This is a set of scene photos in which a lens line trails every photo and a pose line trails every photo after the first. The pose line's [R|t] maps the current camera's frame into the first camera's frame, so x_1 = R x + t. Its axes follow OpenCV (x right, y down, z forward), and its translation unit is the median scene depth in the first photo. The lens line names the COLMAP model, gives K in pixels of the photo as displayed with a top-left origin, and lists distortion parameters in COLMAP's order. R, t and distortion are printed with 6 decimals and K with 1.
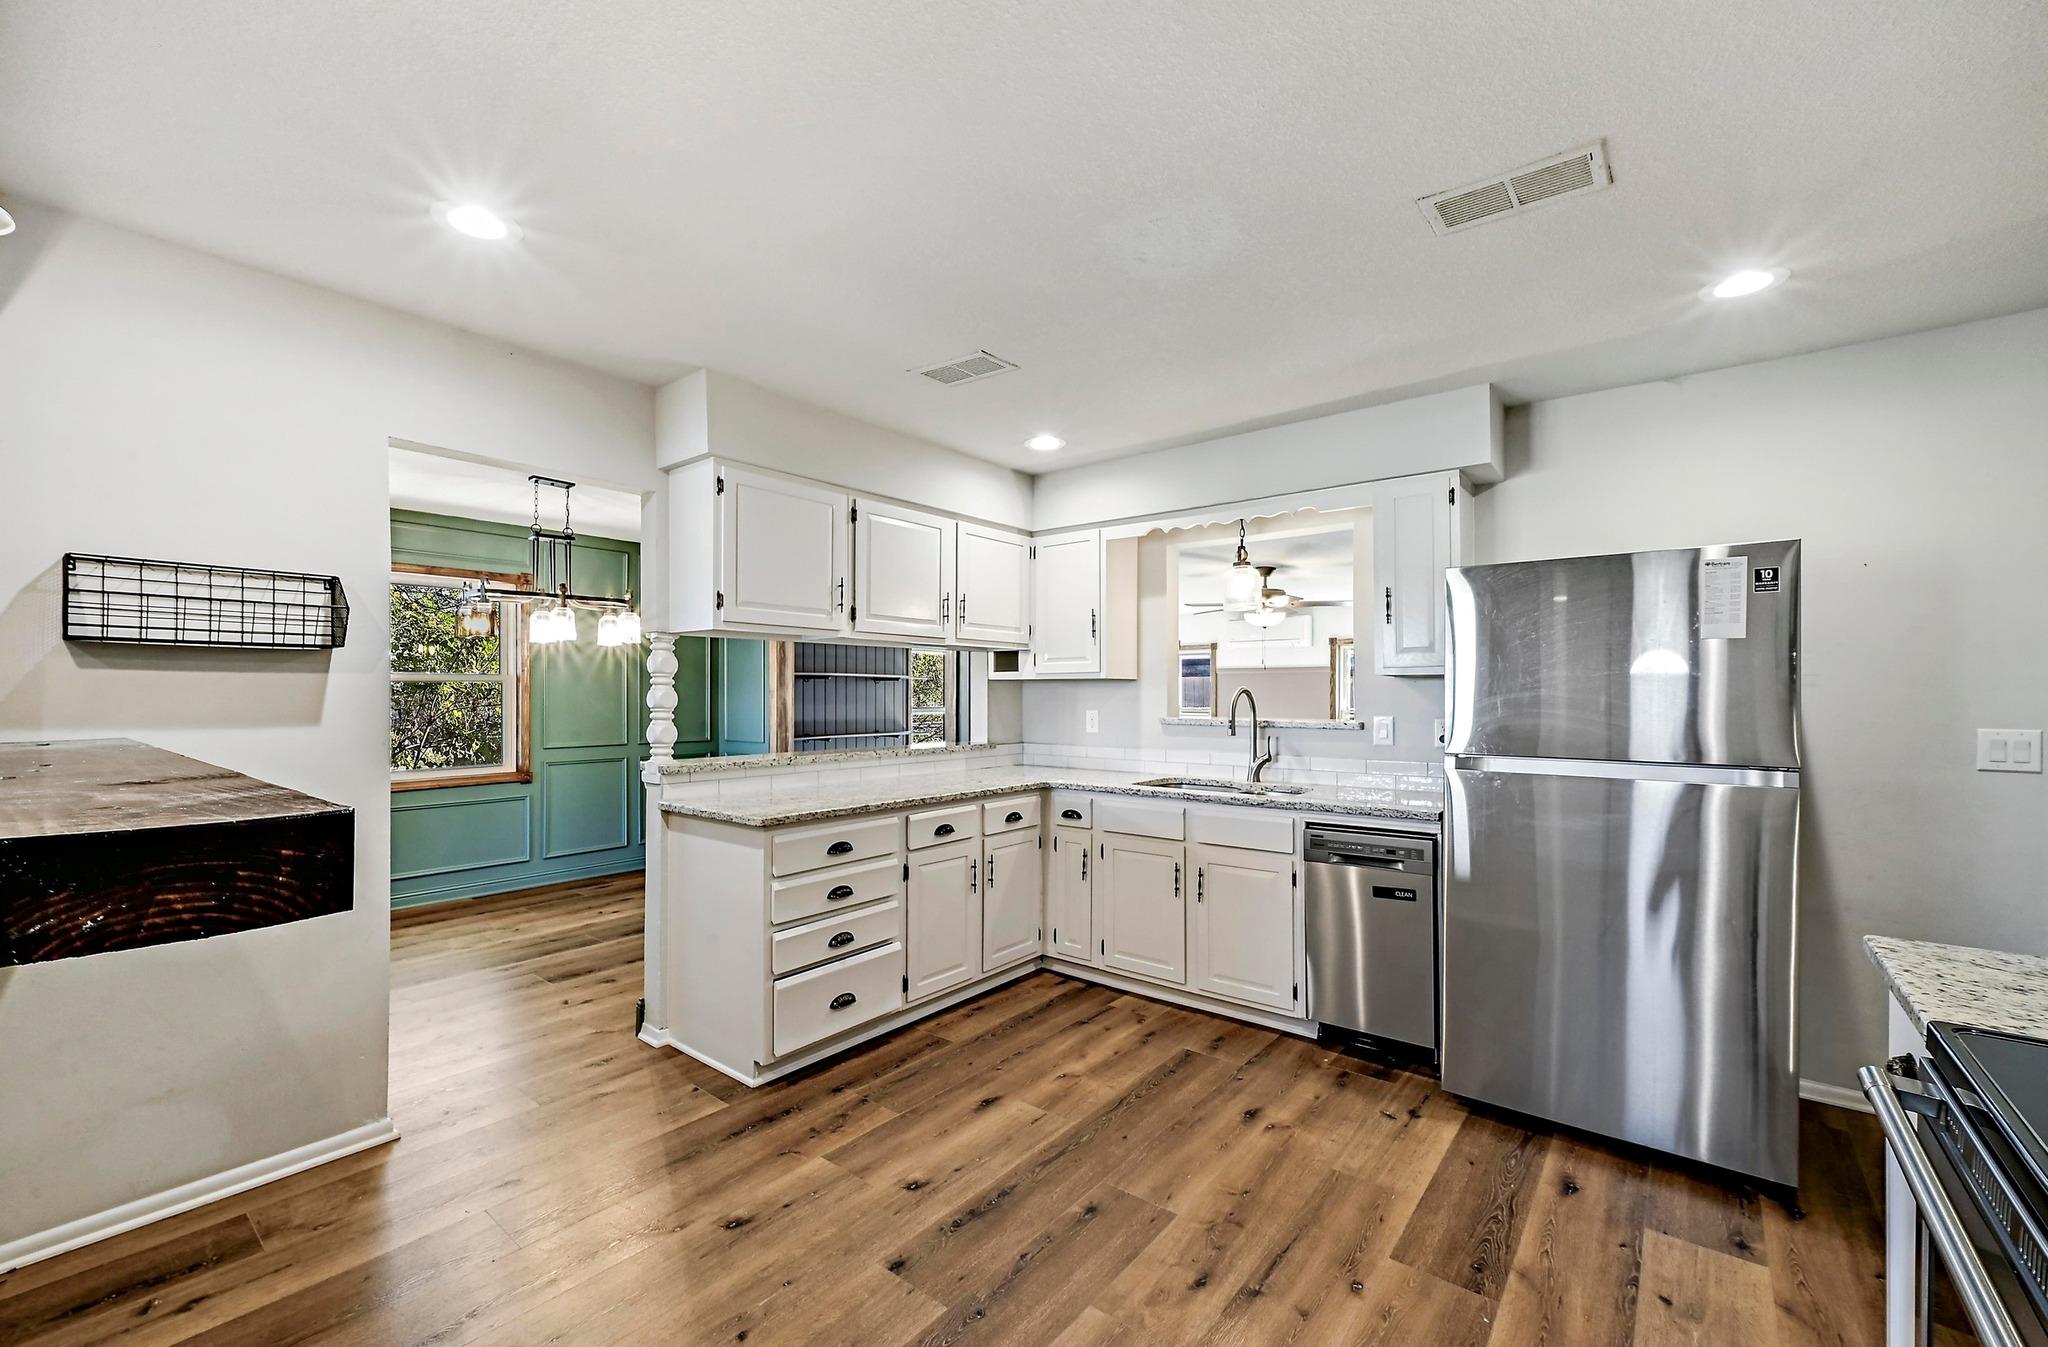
lens RADIAL K [[844.2, 0, 996.0], [0, 844.2, 688.0], [0, 0, 1]] dist [0.008892, -0.001446]
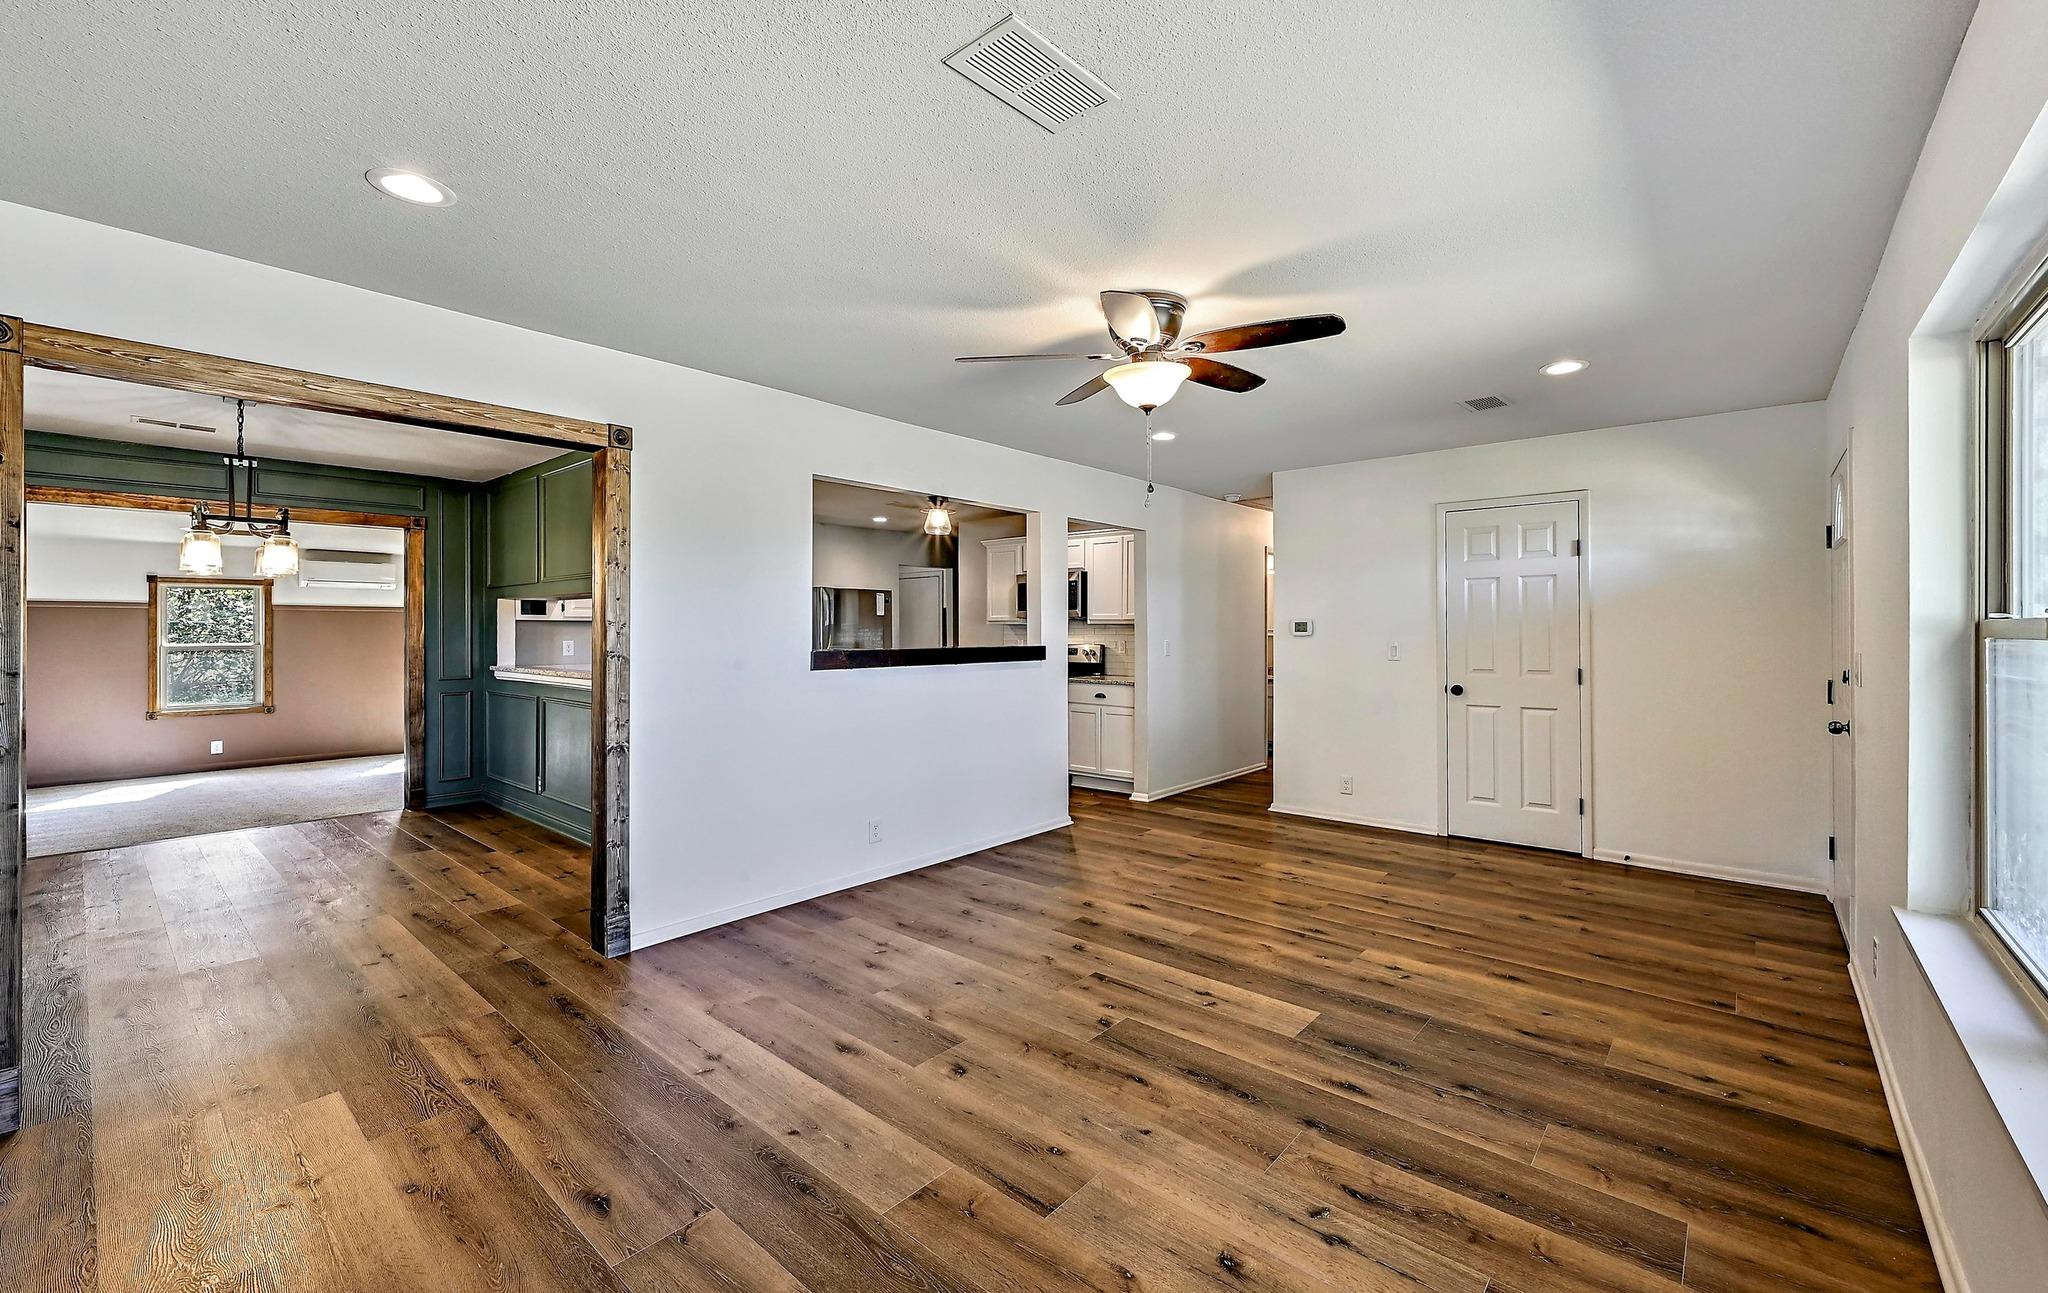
lens RADIAL K [[823.8, 0, 1063.1], [0, 823.8, 630.1], [0, 0, 1]] dist [0.001282, 0.000155]
pose [[-0.003913, 0.001757, 0.999991, -1.975308], [-0.007176, 0.999973, -0.001785, 0.003722], [-0.999967, -0.007183, -0.003901, 0.152318]]
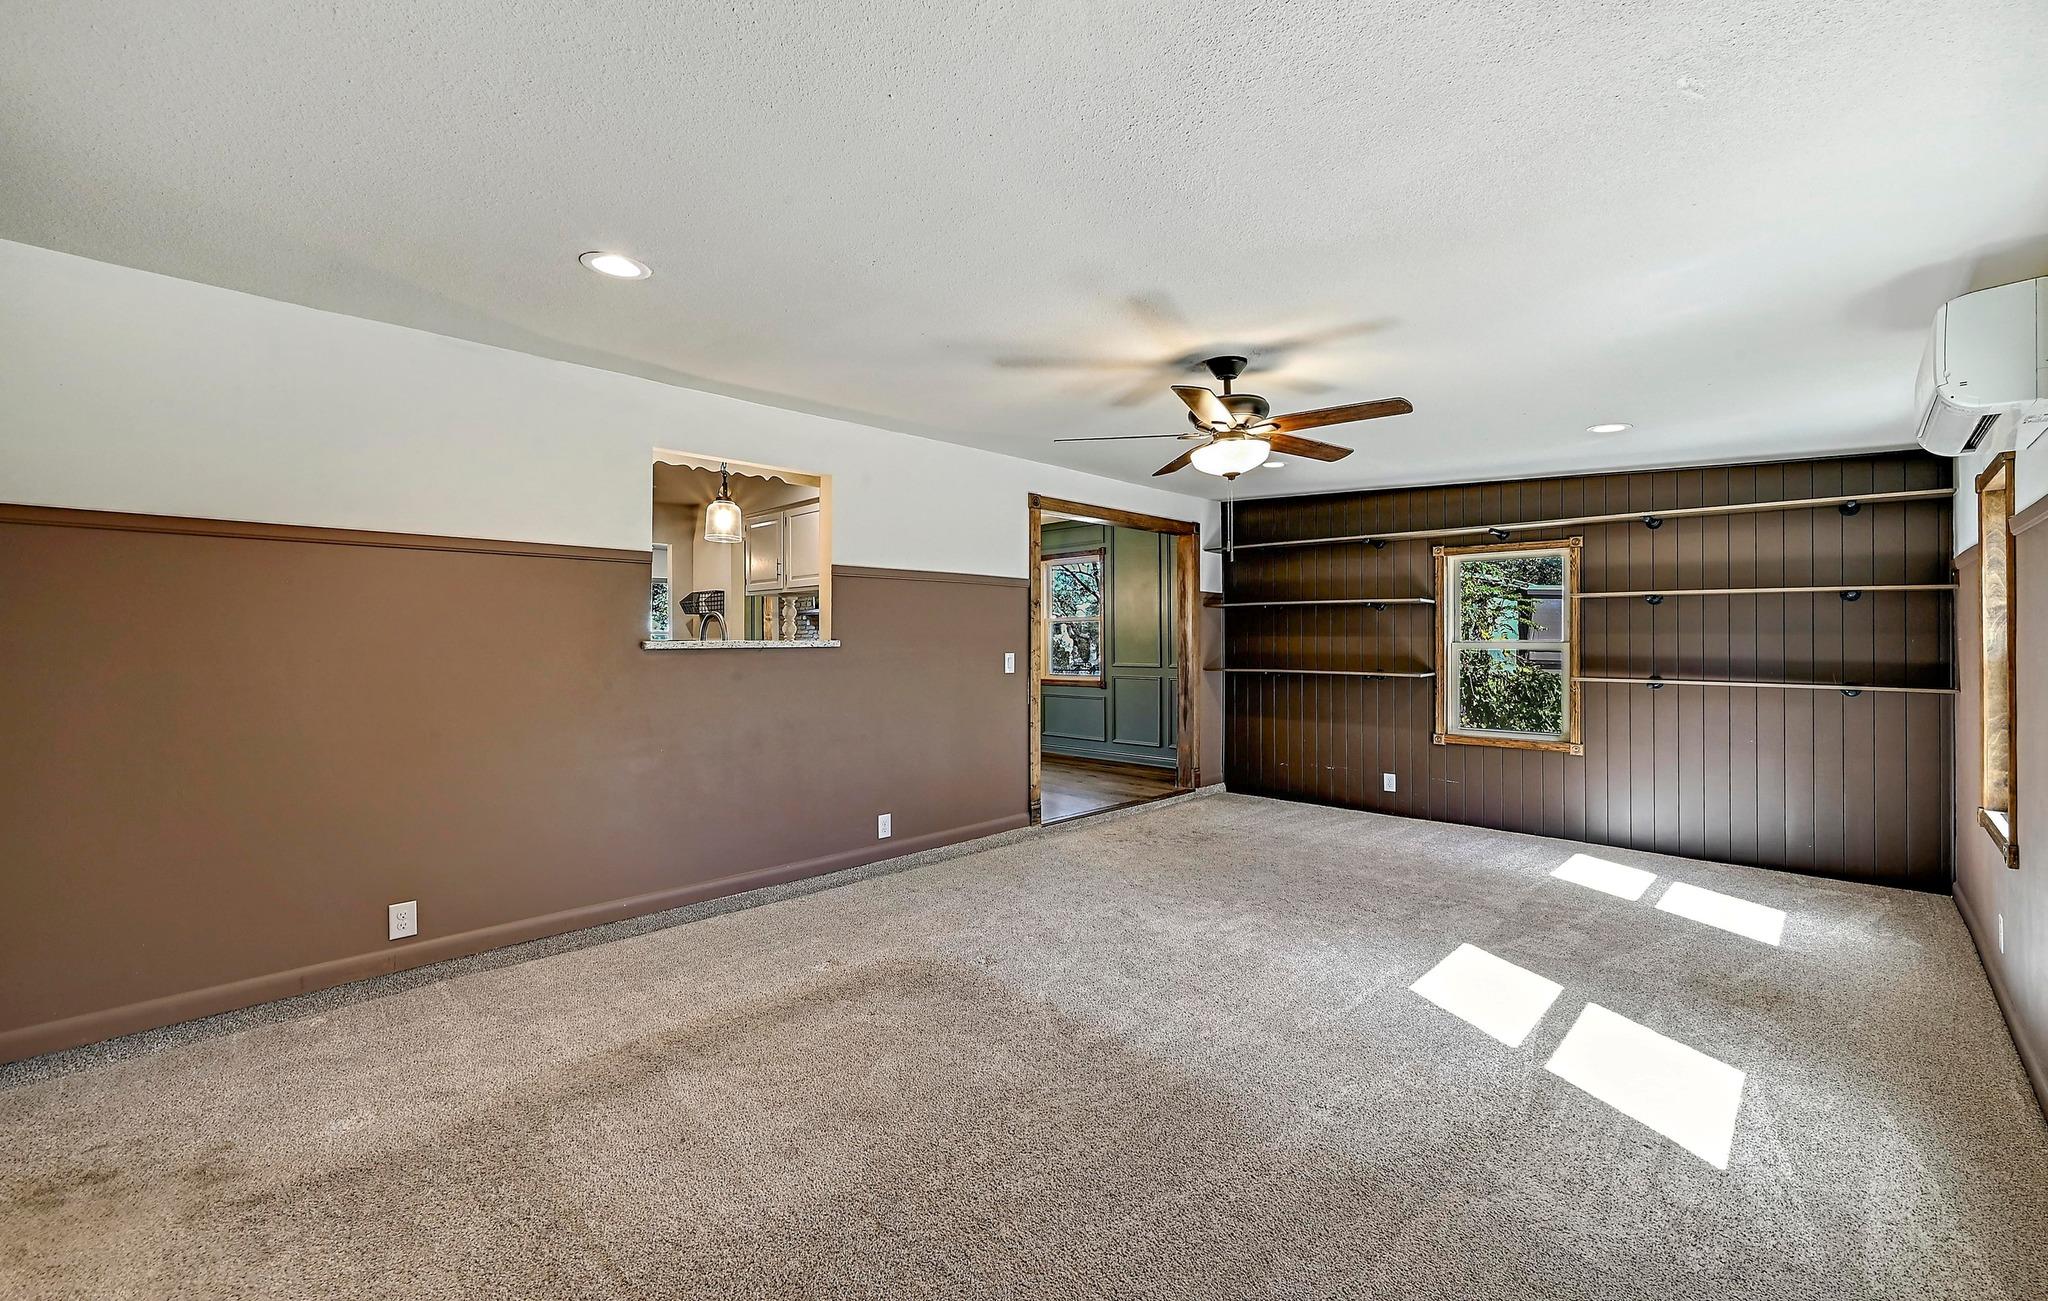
lens RADIAL K [[831.9, 0, 1041.0], [0, 831.9, 643.1], [0, 0, 1]] dist [0.001835, -0.001009]
pose [[-0.079800, 0.003499, -0.996805, 1.613037], [0.008301, 0.999961, 0.002845, 0.049339], [0.996776, -0.008047, -0.079826, 1.811404]]
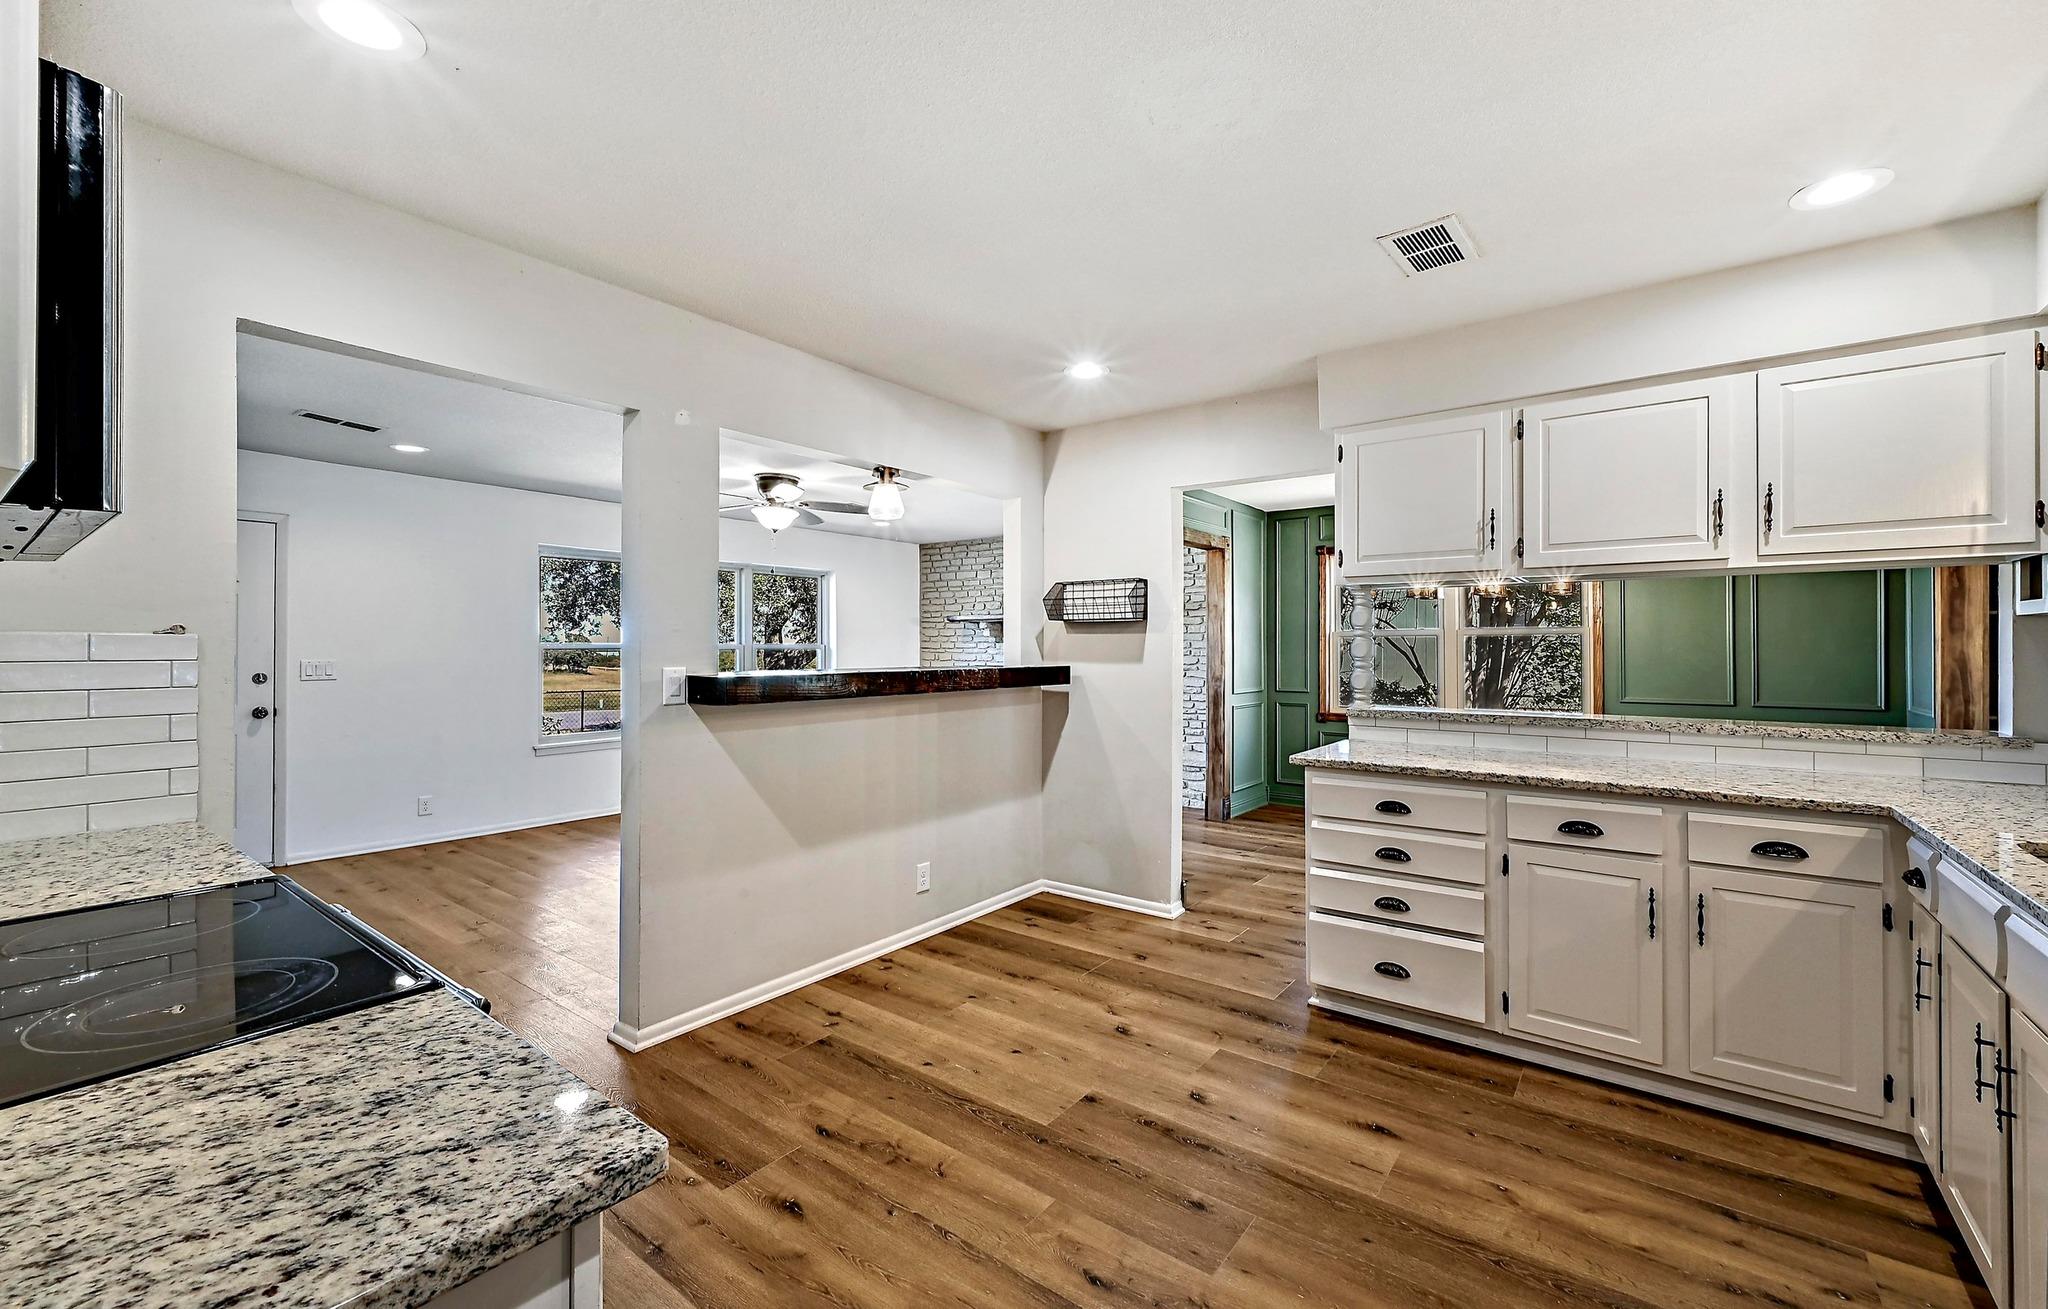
lens RADIAL K [[831.9, 0, 1052.2], [0, 831.9, 641.5], [0, 0, 1]] dist [0.001835, -0.001009]
pose [[0.052606, -0.007265, -0.998589, 0.684101], [0.007670, 0.999947, -0.006870, 0.007080], [0.998586, -0.007298, 0.052659, 0.542225]]
